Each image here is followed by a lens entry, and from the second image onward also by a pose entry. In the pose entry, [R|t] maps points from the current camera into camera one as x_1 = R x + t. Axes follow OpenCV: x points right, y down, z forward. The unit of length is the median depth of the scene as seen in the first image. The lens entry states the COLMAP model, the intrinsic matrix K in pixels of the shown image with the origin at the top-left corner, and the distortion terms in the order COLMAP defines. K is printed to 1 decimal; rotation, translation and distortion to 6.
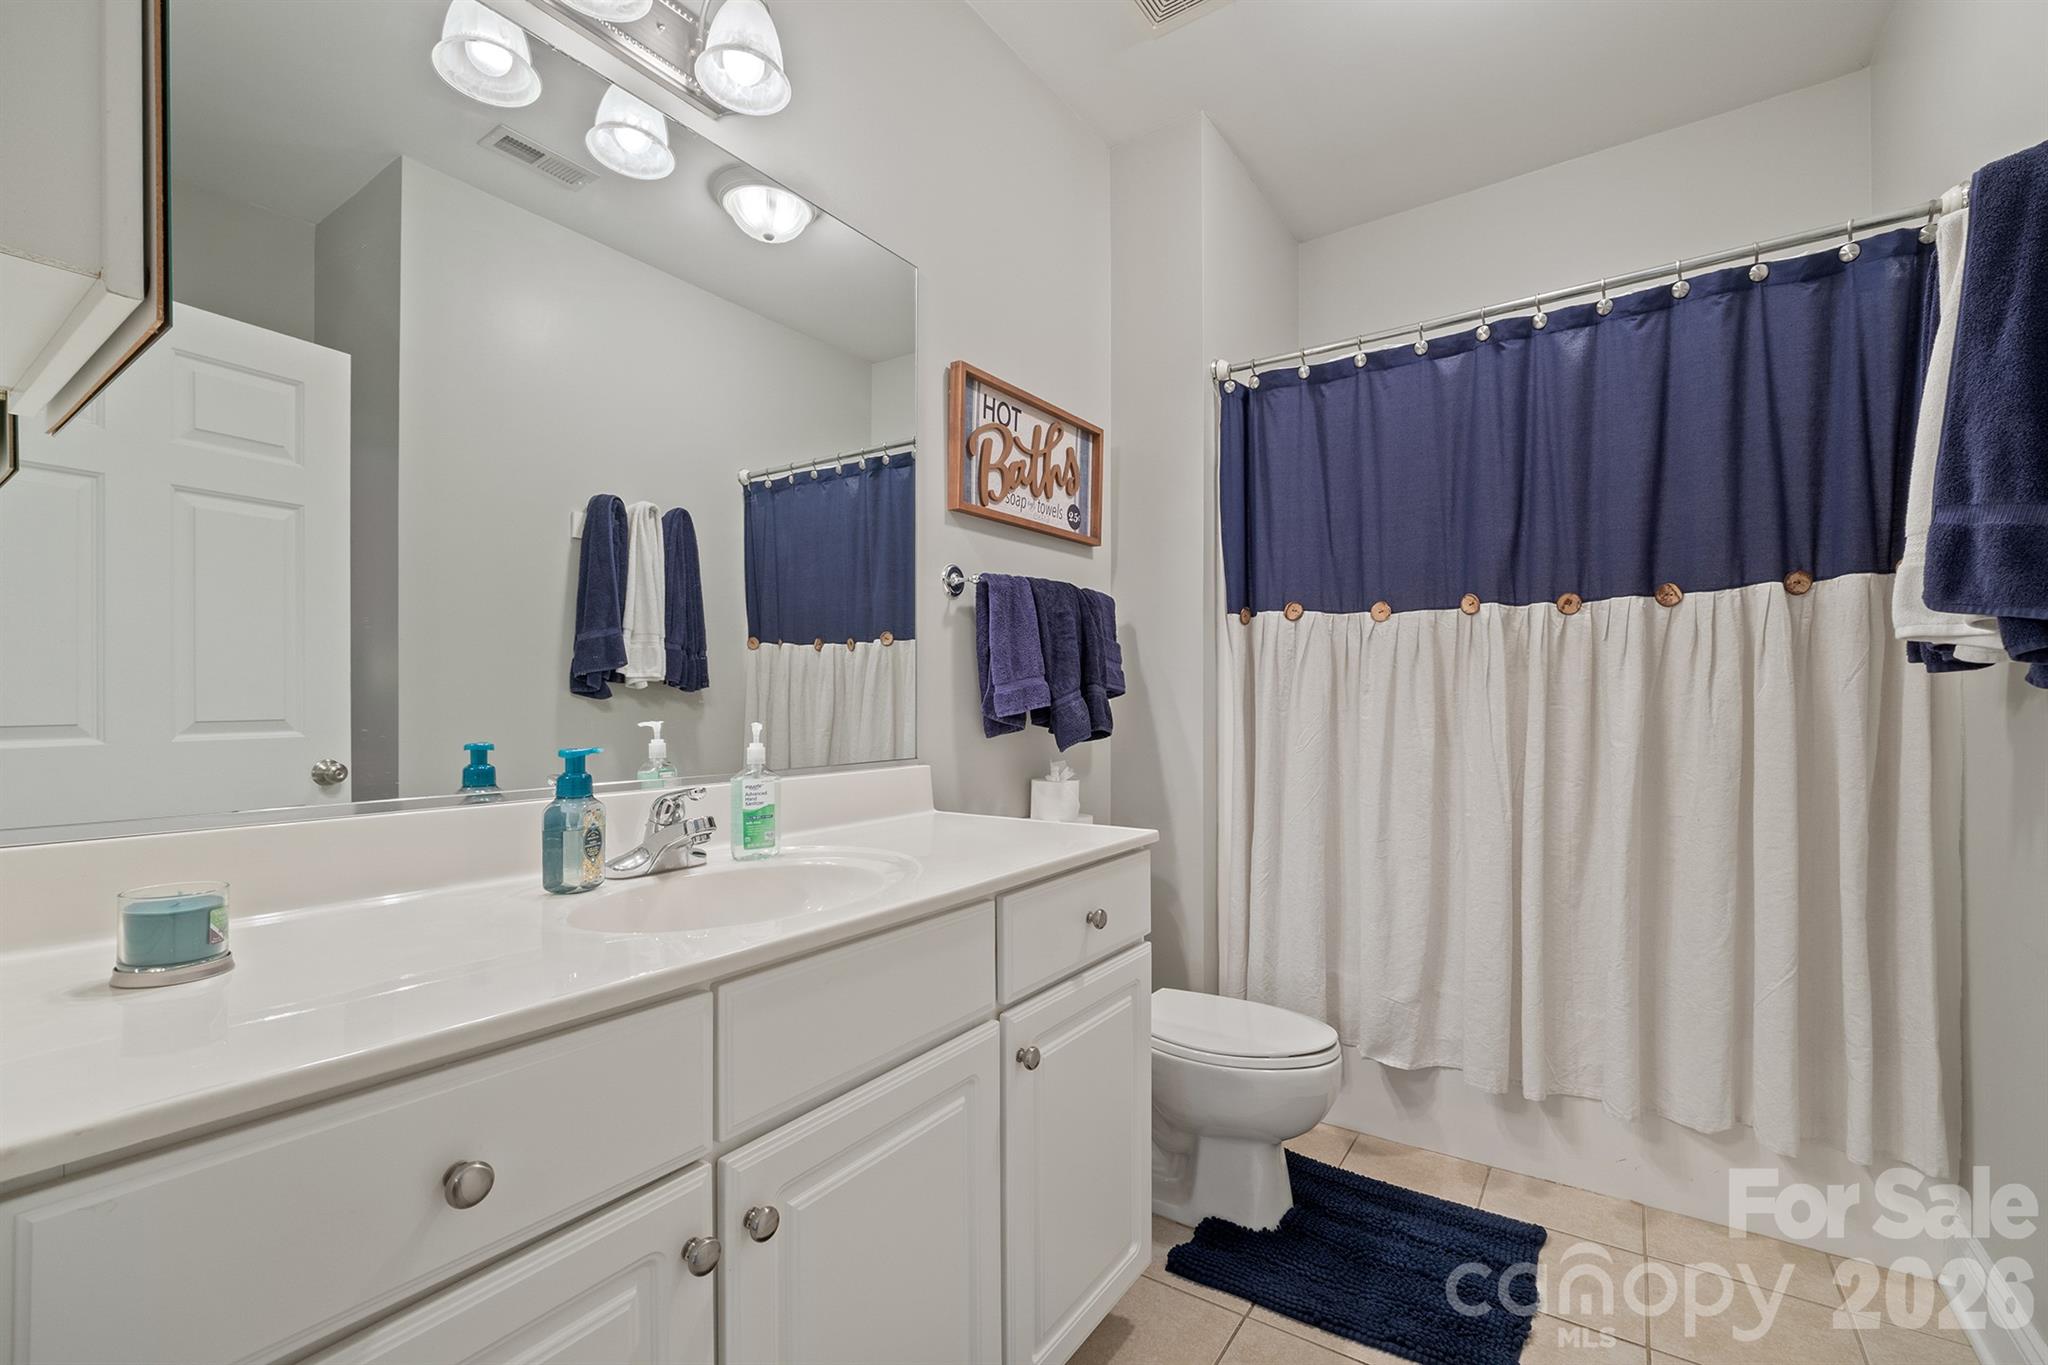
lens RADIAL K [[875.1, 0, 1049.6], [0, 875.1, 714.3], [0, 0, 1]] dist [-0.004146, -0.001103]
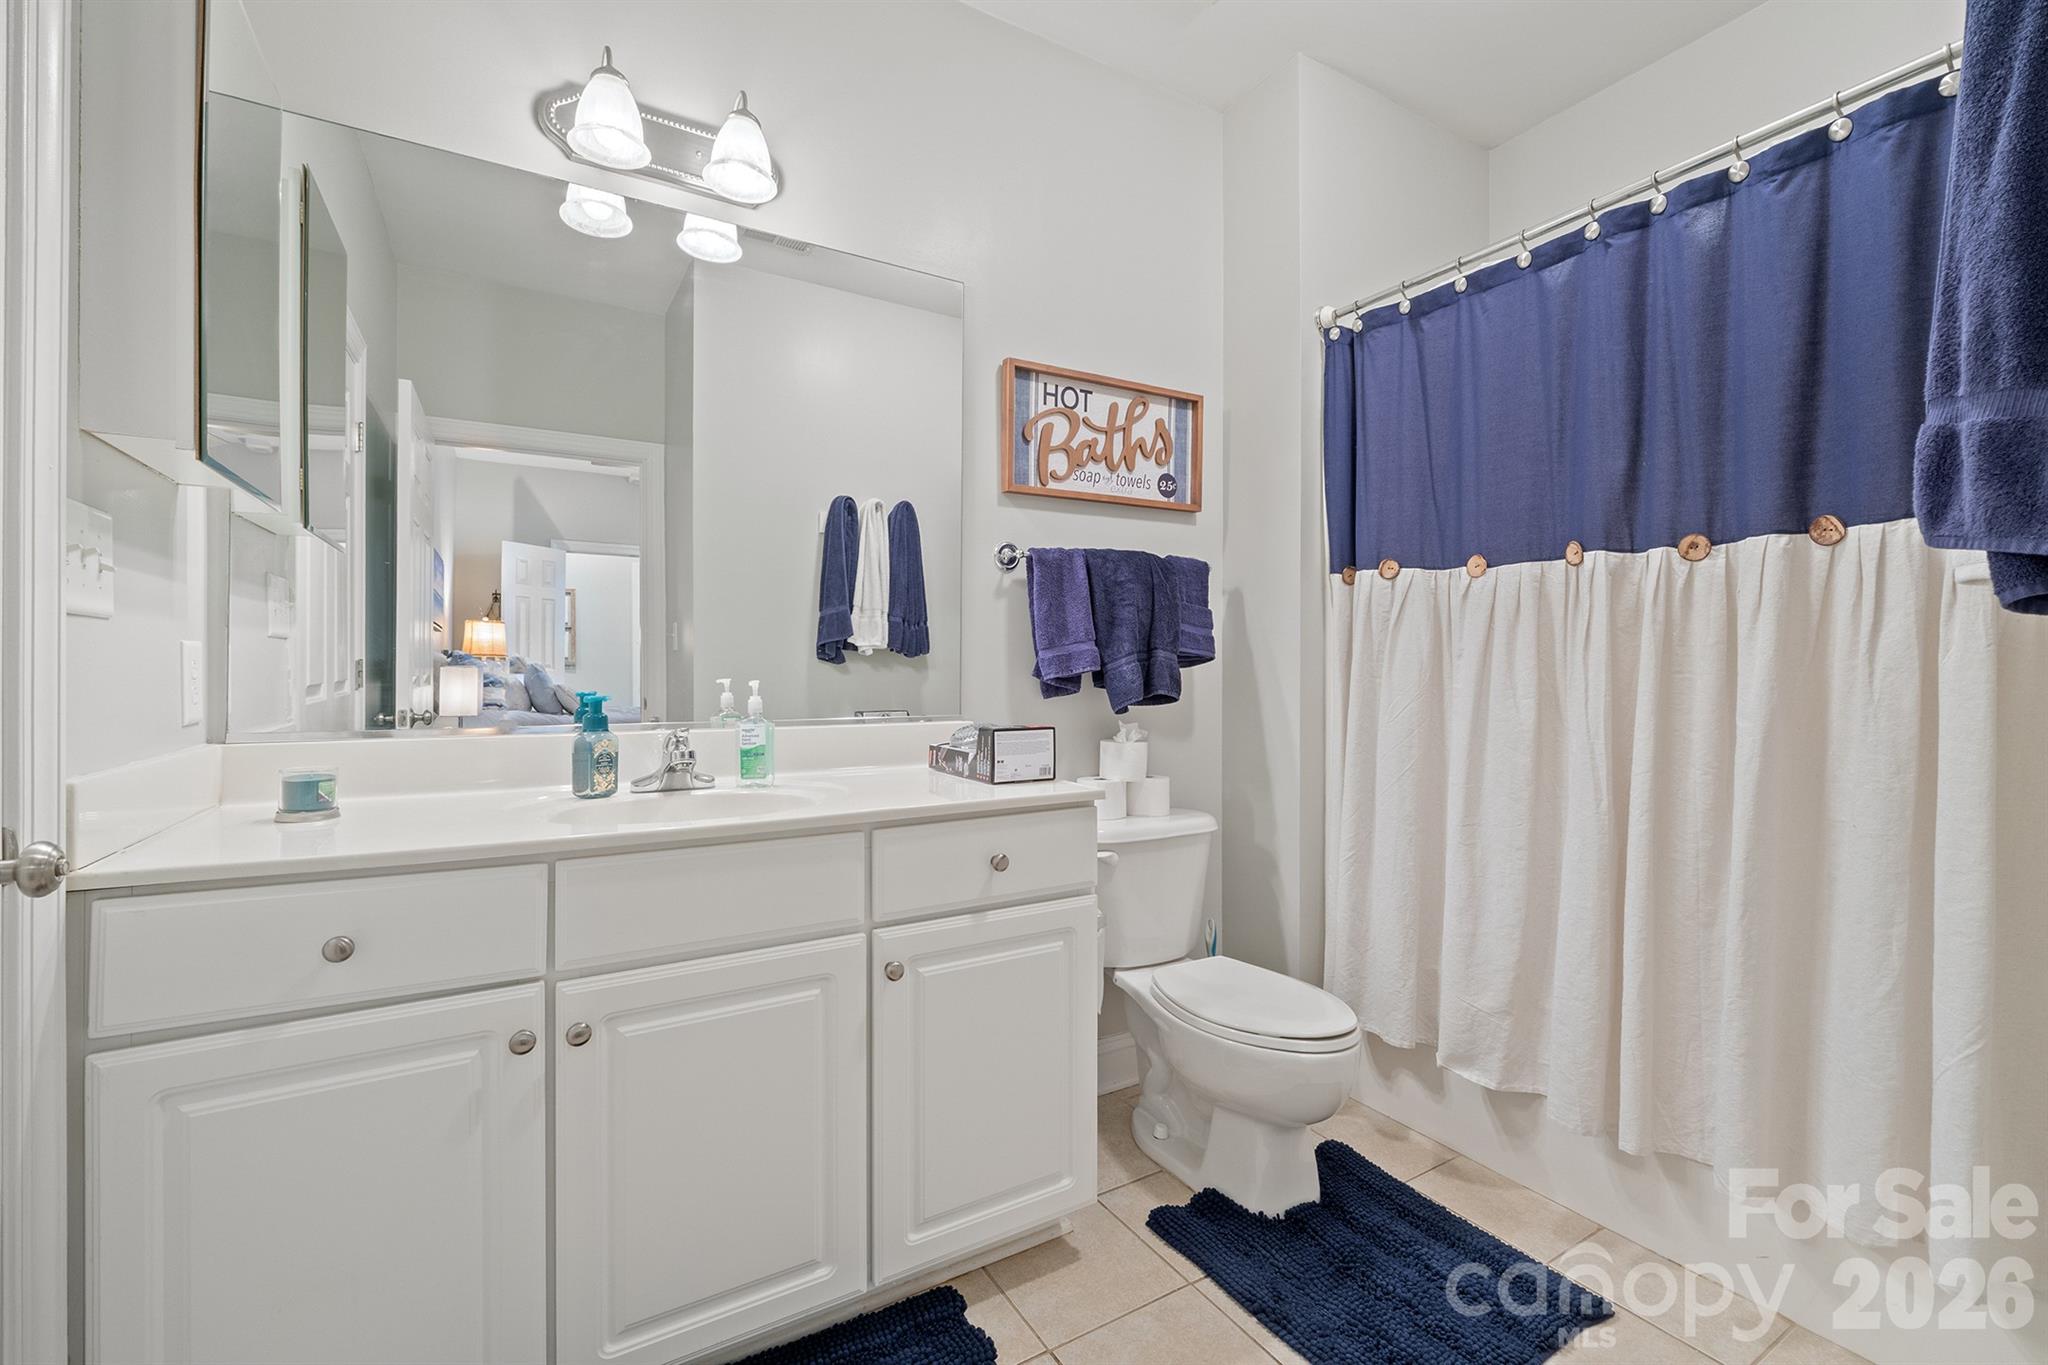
lens RADIAL K [[875.1, 0, 1038.6], [0, 875.1, 675.2], [0, 0, 1]] dist [-0.004146, -0.001103]
pose [[0.905241, 0.009035, -0.424802, 0.385451], [-0.011193, 0.999934, -0.002585, 0.000065], [0.424751, 0.007095, 0.905283, 0.015637]]
